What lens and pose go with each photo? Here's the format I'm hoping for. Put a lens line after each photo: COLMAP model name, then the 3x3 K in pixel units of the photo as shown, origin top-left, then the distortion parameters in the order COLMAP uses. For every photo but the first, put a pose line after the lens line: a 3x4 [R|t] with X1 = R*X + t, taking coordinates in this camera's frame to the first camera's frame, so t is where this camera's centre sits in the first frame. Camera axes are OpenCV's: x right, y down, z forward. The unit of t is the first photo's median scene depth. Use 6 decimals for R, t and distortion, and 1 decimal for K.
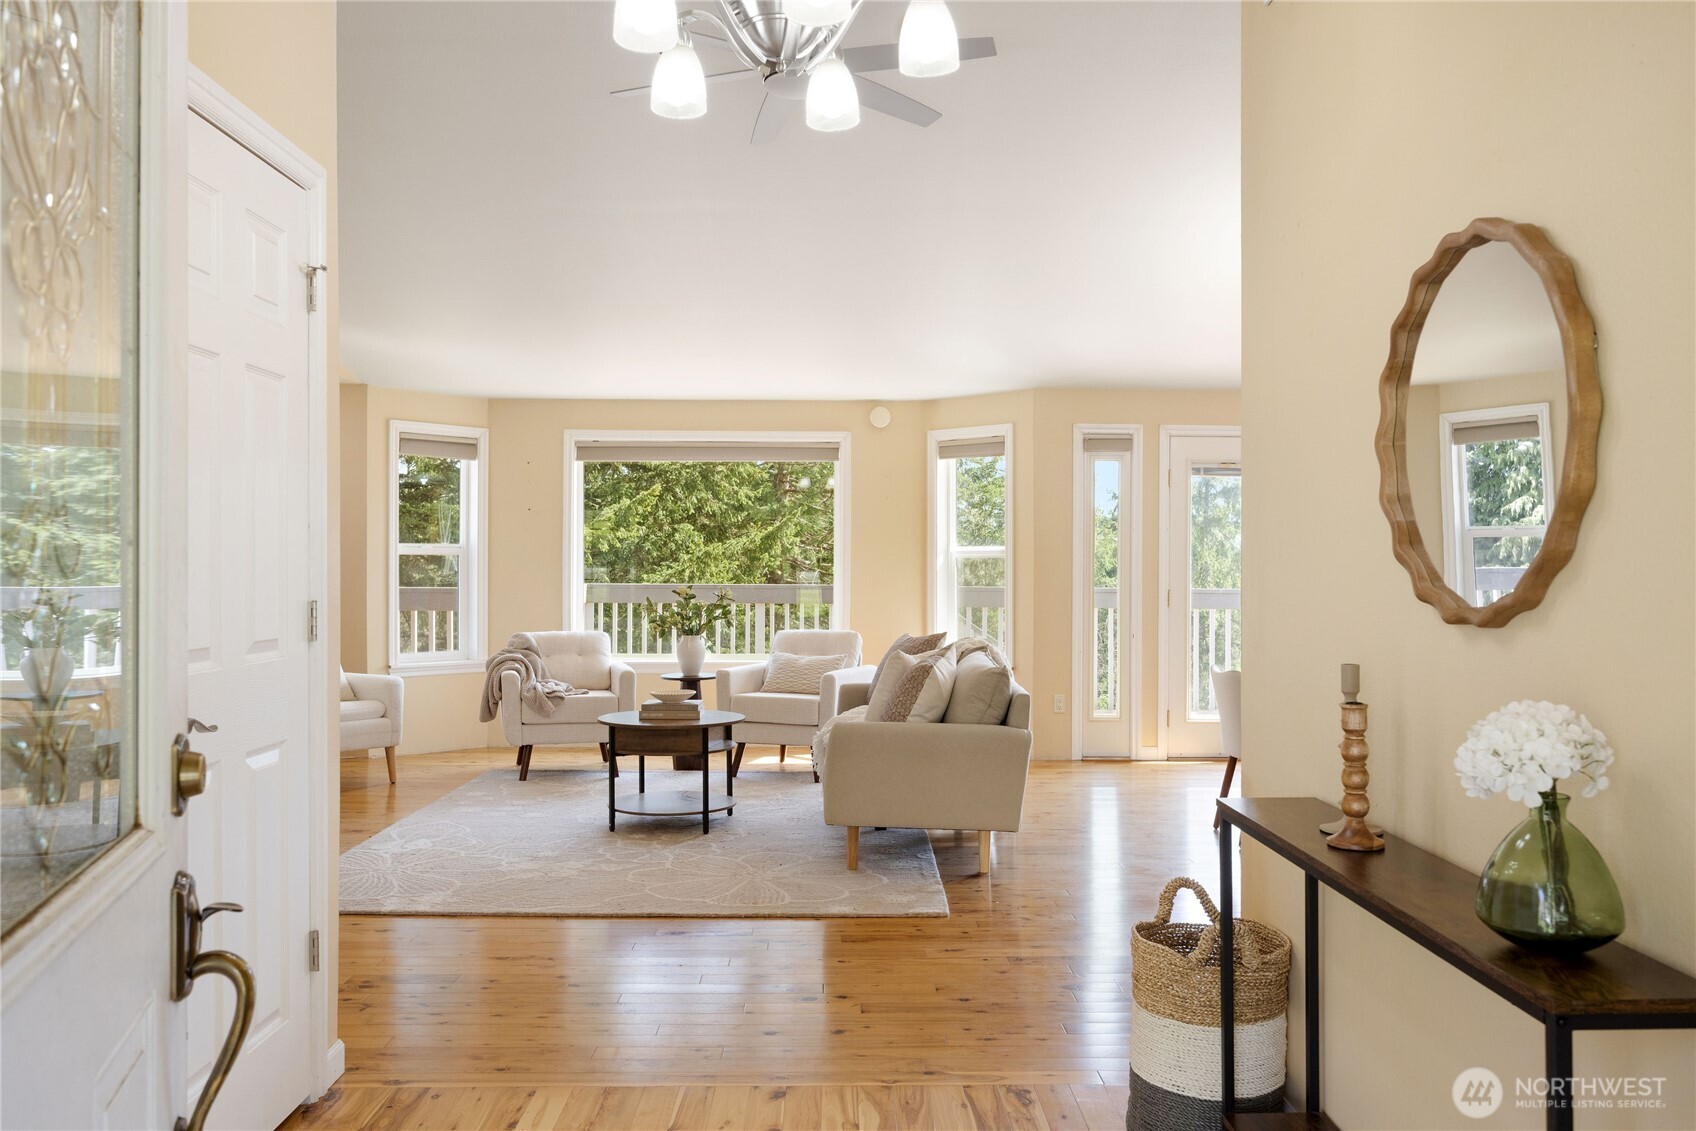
lens RADIAL K [[1281.5, 0, 850.0], [0, 1281.5, 572.0], [0, 0, 1]] dist [-0.001283, 0.000144]
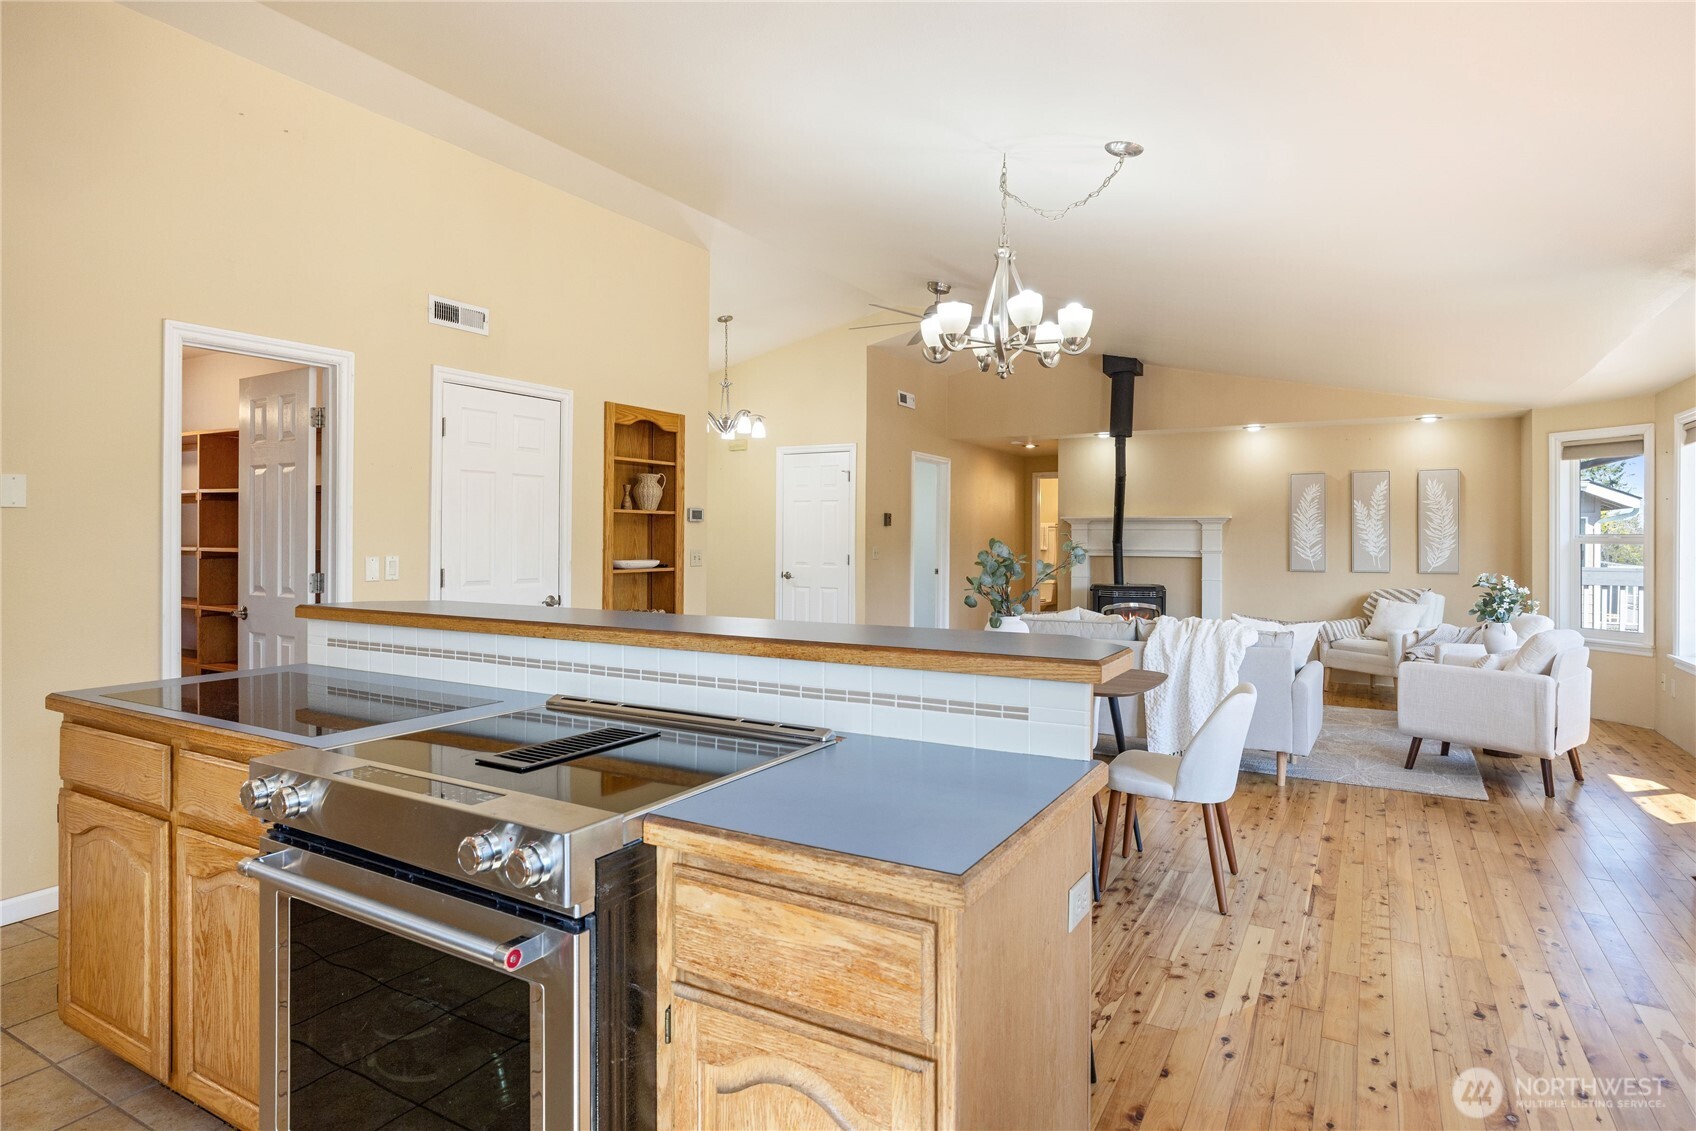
lens RADIAL K [[905.2, 0, 853.6], [0, 905.2, 537.5], [0, 0, 1]] dist [-0.014965, 0.003237]
pose [[-0.507164, -0.004141, -0.861840, 0.701874], [-0.013311, 0.999907, 0.003029, -0.013175], [0.861747, 0.013008, -0.507172, 0.852887]]
